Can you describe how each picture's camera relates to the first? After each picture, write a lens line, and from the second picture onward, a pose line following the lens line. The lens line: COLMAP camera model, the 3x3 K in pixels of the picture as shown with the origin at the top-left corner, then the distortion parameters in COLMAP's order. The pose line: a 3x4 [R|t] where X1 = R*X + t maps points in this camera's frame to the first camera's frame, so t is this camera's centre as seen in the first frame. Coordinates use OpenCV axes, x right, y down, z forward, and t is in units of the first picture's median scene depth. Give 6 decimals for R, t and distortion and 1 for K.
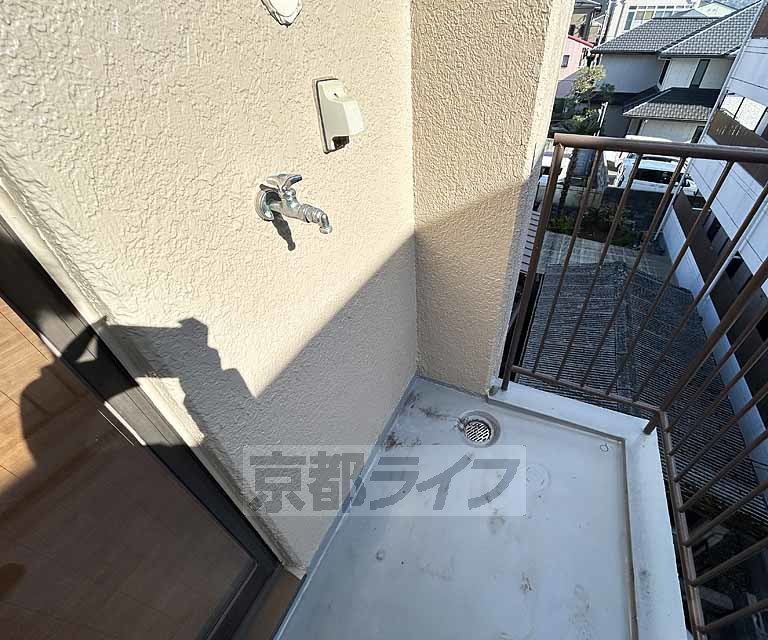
lens RADIAL K [[346.1, 0, 426.1], [0, 346.1, 319.0], [0, 0, 1]] dist [-0.004338, -0.000012]
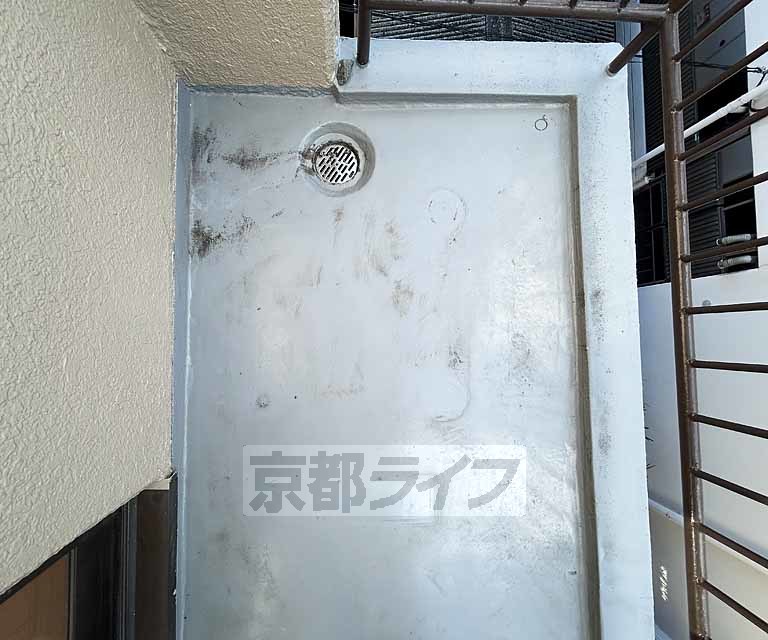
lens RADIAL K [[346.1, 0, 362.5], [0, 346.1, 315.9], [0, 0, 1]] dist [-0.004338, -0.000012]
pose [[0.928319, -0.369231, 0.043498, 0.067192], [0.212202, 0.622282, 0.753482, 0.054604], [-0.305277, -0.690242, 0.656028, 0.419758]]
